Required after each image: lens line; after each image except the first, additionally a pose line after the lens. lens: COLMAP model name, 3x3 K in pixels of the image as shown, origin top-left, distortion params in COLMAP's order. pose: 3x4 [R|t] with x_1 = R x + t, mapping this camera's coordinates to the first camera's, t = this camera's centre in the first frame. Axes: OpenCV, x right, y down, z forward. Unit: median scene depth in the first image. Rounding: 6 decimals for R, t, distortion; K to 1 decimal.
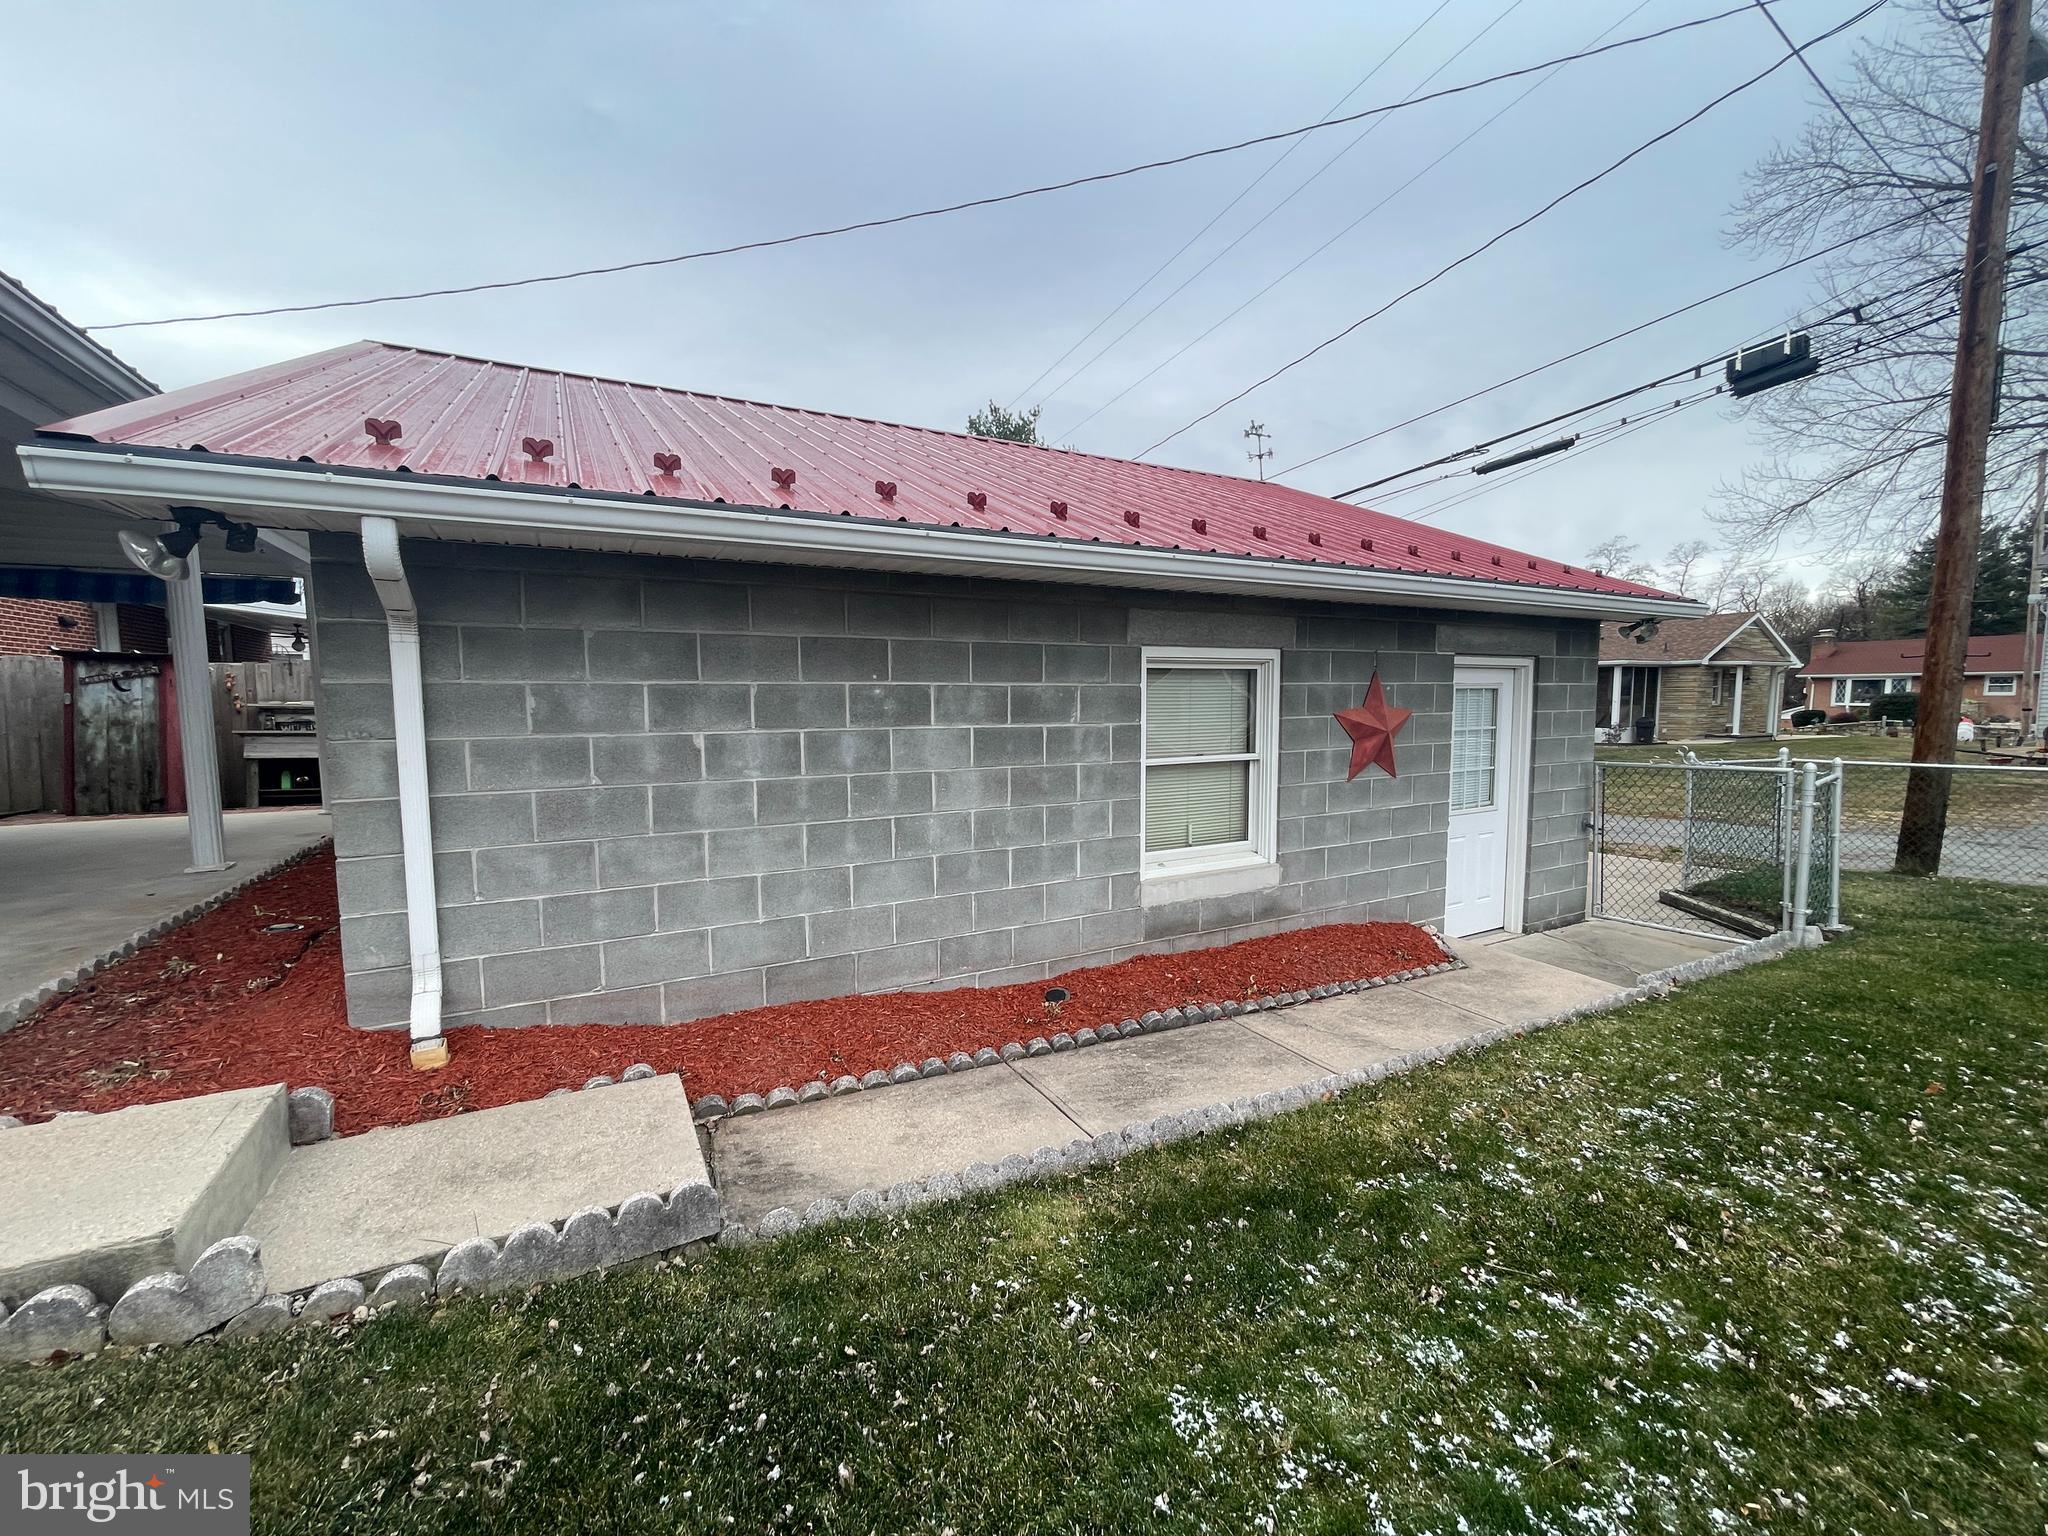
lens RADIAL K [[814.1, 0, 1023.8], [0, 814.1, 765.1], [0, 0, 1]] dist [-0.004645, -0.001059]
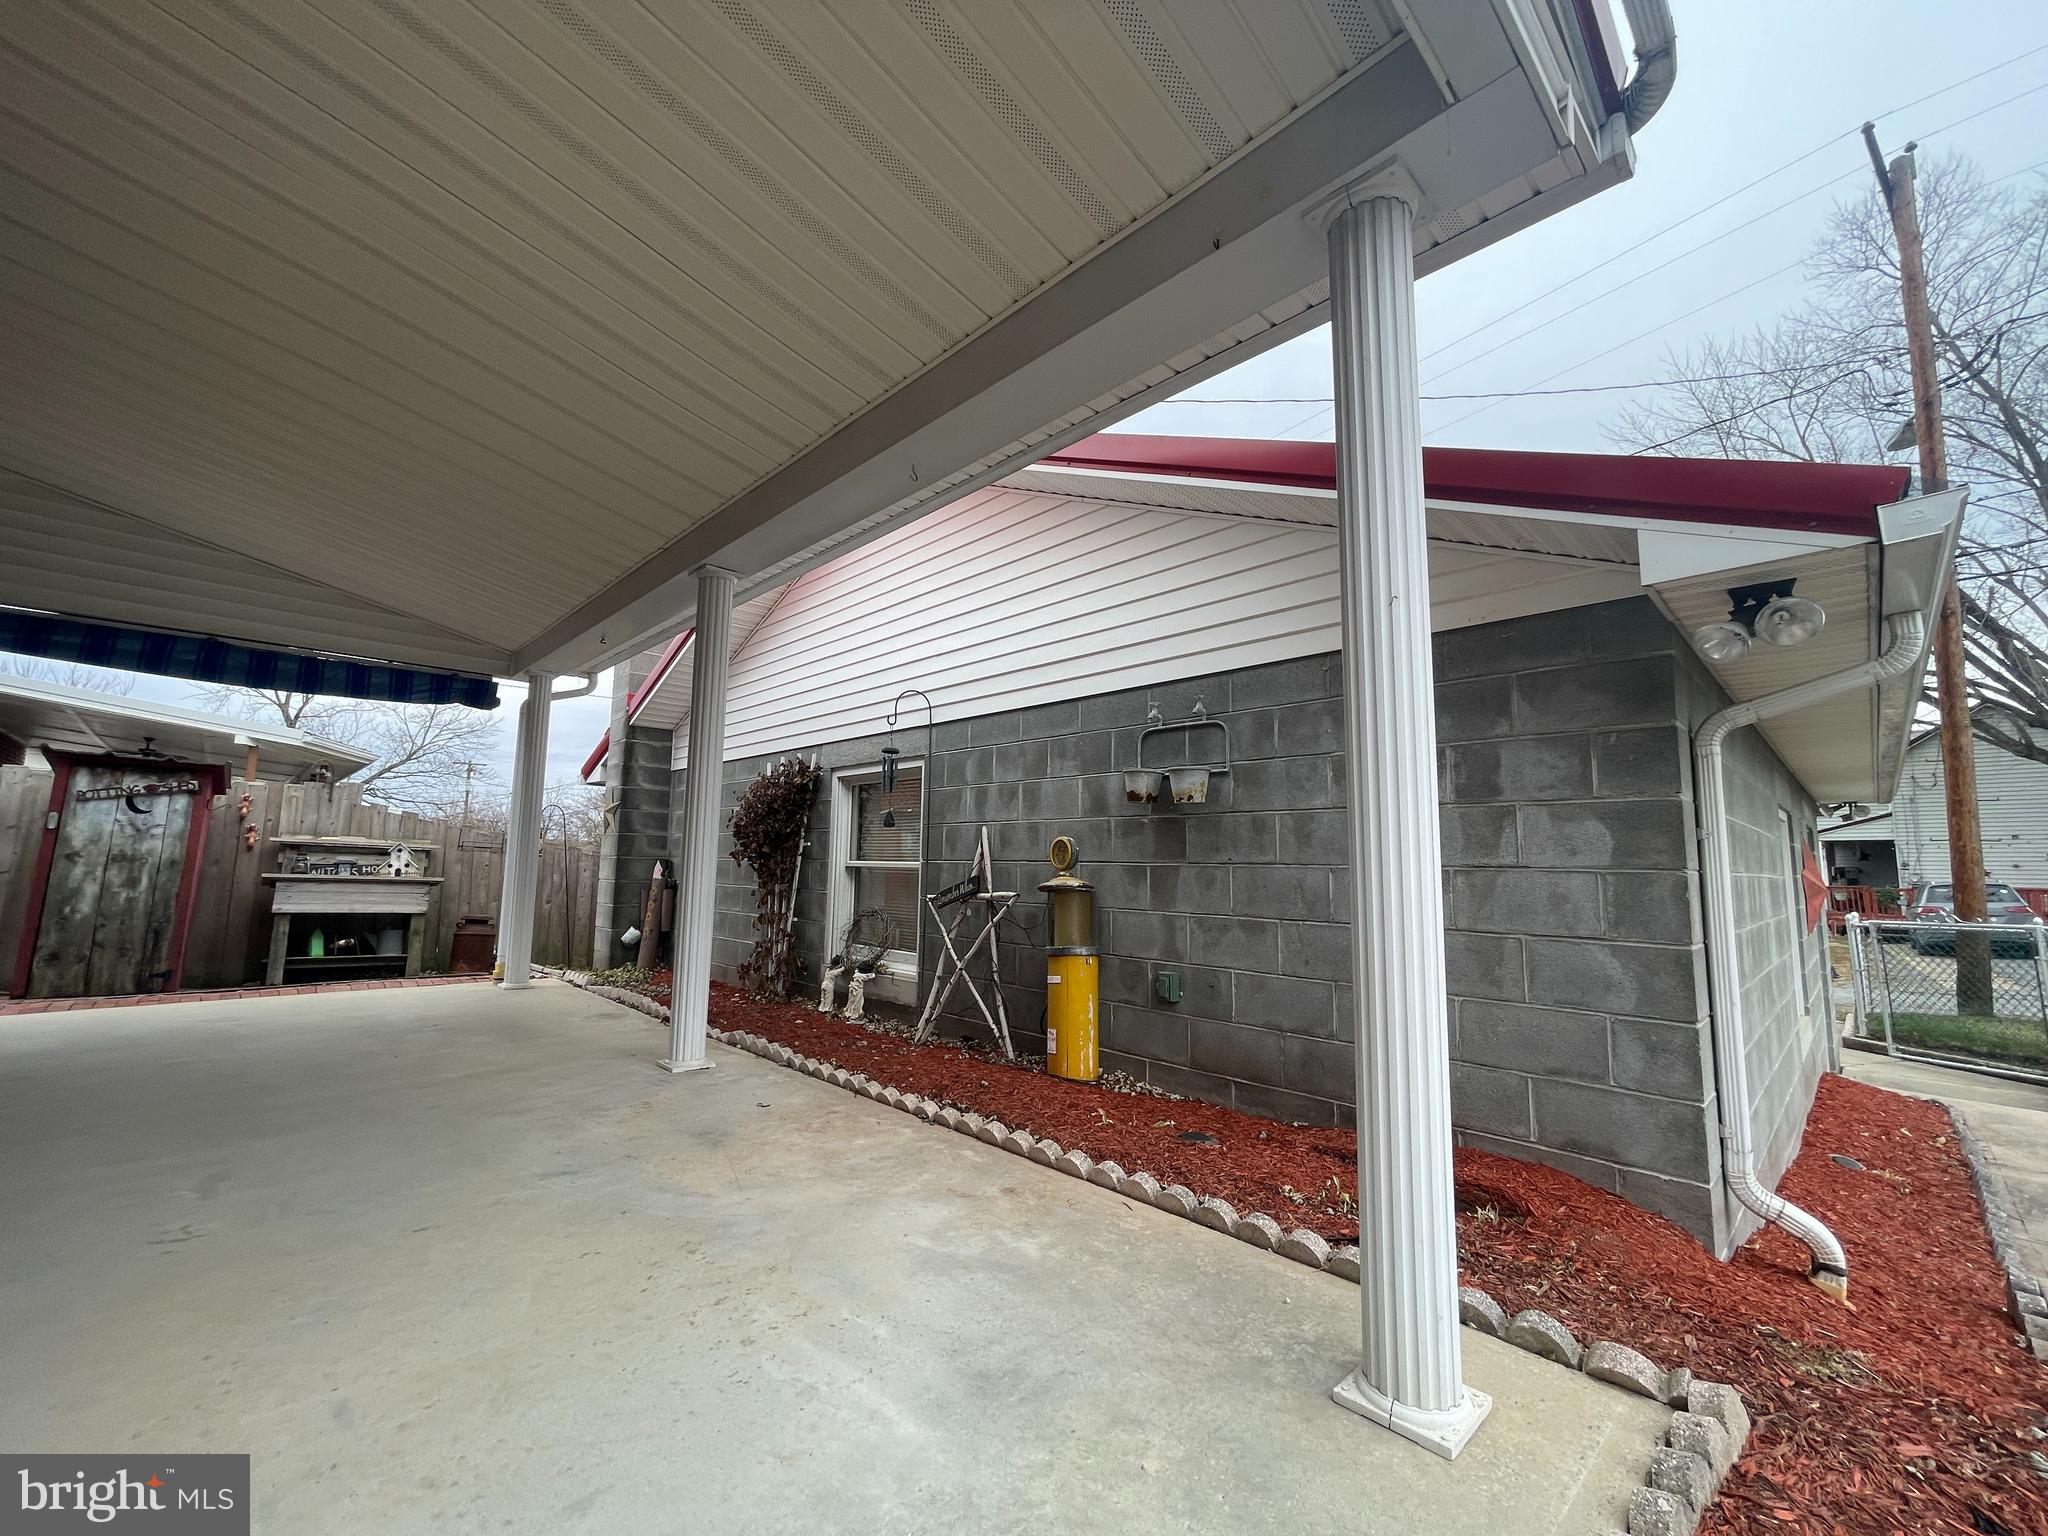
lens RADIAL K [[814.1, 0, 1022.6], [0, 814.1, 770.9], [0, 0, 1]] dist [-0.004645, -0.001059]
pose [[0.962509, 0.052968, 0.266027, -0.569887], [-0.000532, 0.981115, -0.193422, 0.007432], [-0.271248, 0.186029, 0.944361, 0.127394]]
